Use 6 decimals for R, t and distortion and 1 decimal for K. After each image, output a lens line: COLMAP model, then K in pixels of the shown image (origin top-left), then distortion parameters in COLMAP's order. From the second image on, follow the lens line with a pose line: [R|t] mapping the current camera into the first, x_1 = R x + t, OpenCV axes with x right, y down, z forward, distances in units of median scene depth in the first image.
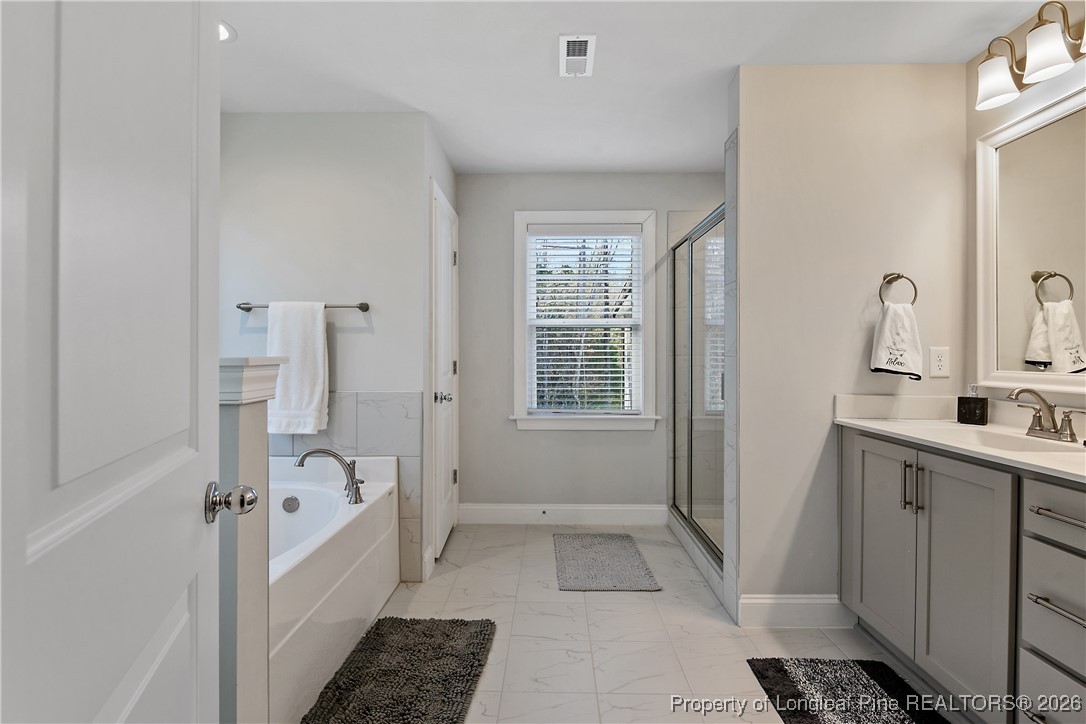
lens RADIAL K [[502.4, 0, 543.0], [0, 502.4, 362.0], [0, 0, 1]] dist [-0.010325, -0.000509]
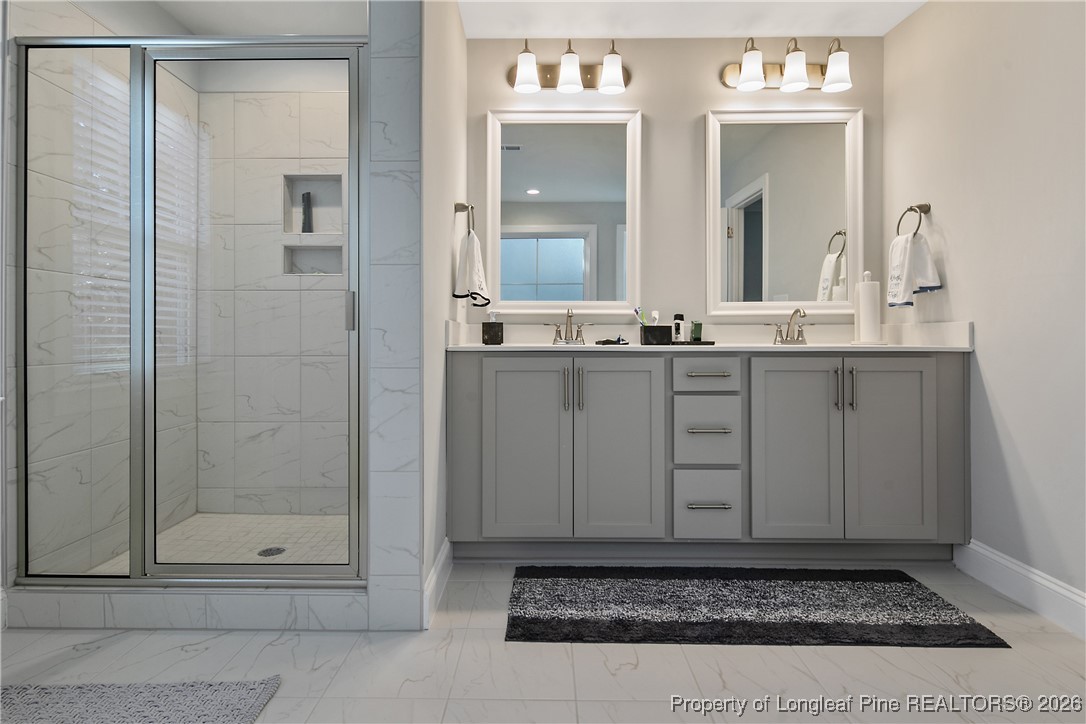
lens RADIAL K [[546.1, 0, 521.2], [0, 546.1, 327.4], [0, 0, 1]] dist [-0.001173, -0.000799]
pose [[-0.010517, 0.007801, 0.999914, -0.545798], [-0.000962, 0.999969, -0.007811, 0.112814], [-0.999944, -0.001044, -0.010509, 1.124200]]
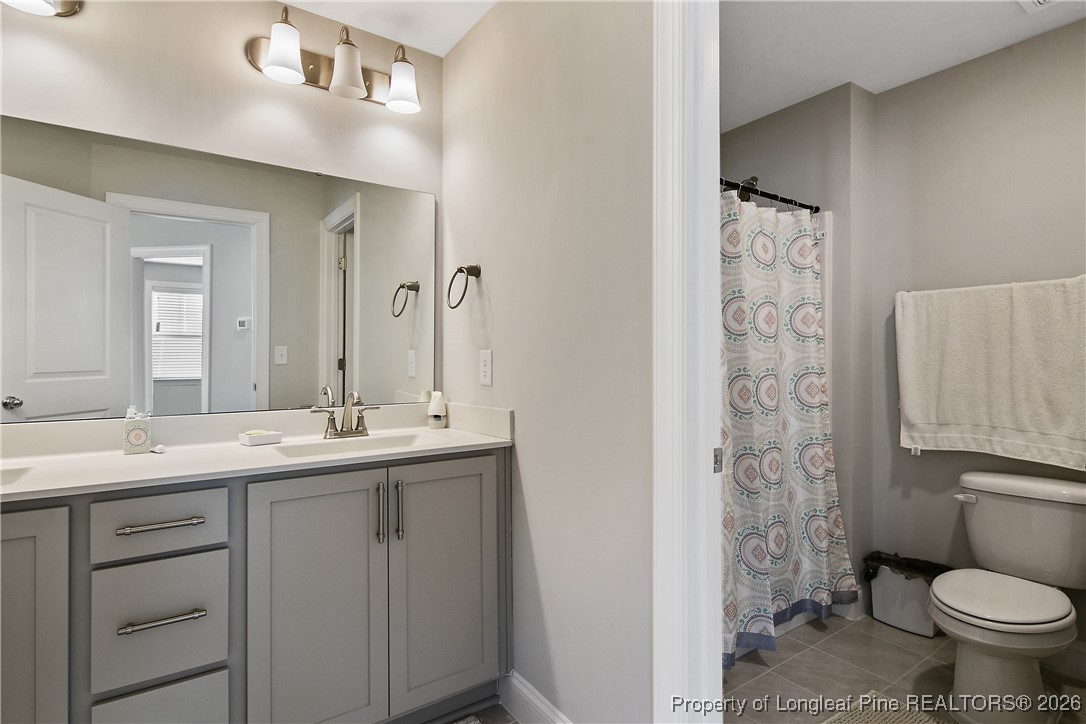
lens RADIAL K [[545.5, 0, 542.1], [0, 545.5, 354.5], [0, 0, 1]] dist [0.000197, -0.000482]
pose [[-0.596316, 0.007048, 0.802719, -0.186090], [0.001599, 0.999970, -0.007592, -0.012778], [-0.802748, -0.003244, -0.596309, 0.705092]]
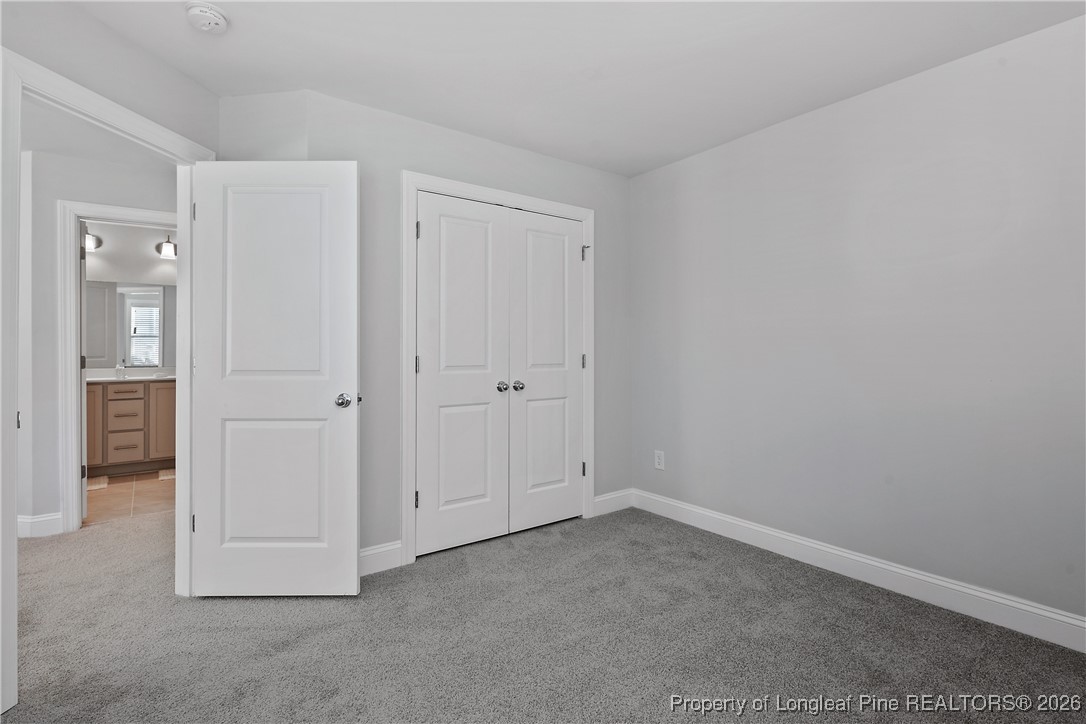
lens RADIAL K [[522.5, 0, 540.7], [0, 522.5, 351.6], [0, 0, 1]] dist [0.000621, -0.000762]
pose [[-0.624446, 0.001029, 0.781067, -2.928779], [0.000302, 0.999999, -0.001076, -0.001558], [-0.781068, -0.000436, -0.624446, 0.688588]]
